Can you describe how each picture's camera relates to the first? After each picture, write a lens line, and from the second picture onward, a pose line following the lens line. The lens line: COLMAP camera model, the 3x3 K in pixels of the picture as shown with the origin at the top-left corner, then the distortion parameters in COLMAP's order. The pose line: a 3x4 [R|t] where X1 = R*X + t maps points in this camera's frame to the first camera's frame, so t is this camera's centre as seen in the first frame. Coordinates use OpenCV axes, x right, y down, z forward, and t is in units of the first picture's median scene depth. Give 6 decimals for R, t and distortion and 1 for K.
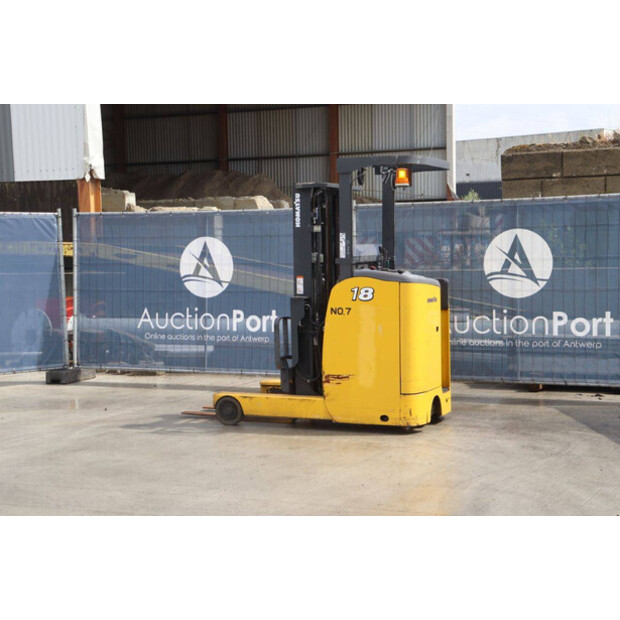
lens RADIAL K [[1149.3, 0, 284.8], [0, 1149.3, 295.4], [0, 0, 1]] dist [0.060037, 0.415107]
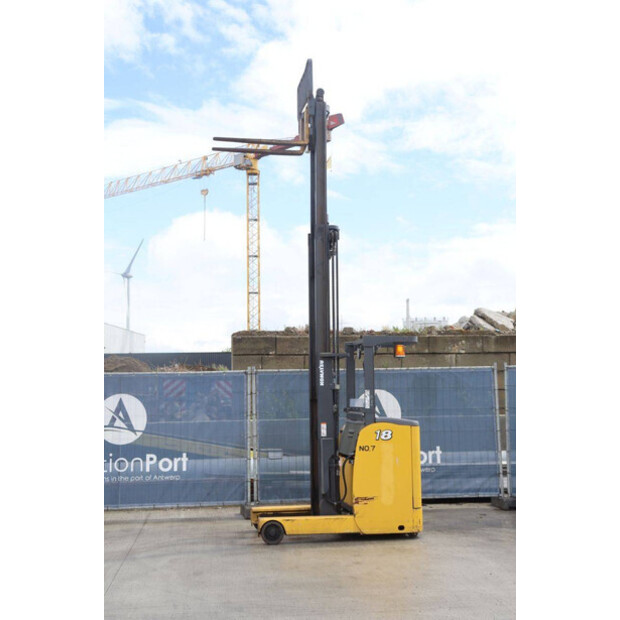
lens RADIAL K [[866.3, 0, 310.0], [0, 866.3, 310.0], [0, 0, 1]] dist [0.013757, 0.517304]
pose [[0.843849, 0.060172, 0.533196, -0.452927], [0.022683, 0.988804, -0.147487, 0.001410], [-0.536101, 0.136551, 0.833037, 0.133672]]
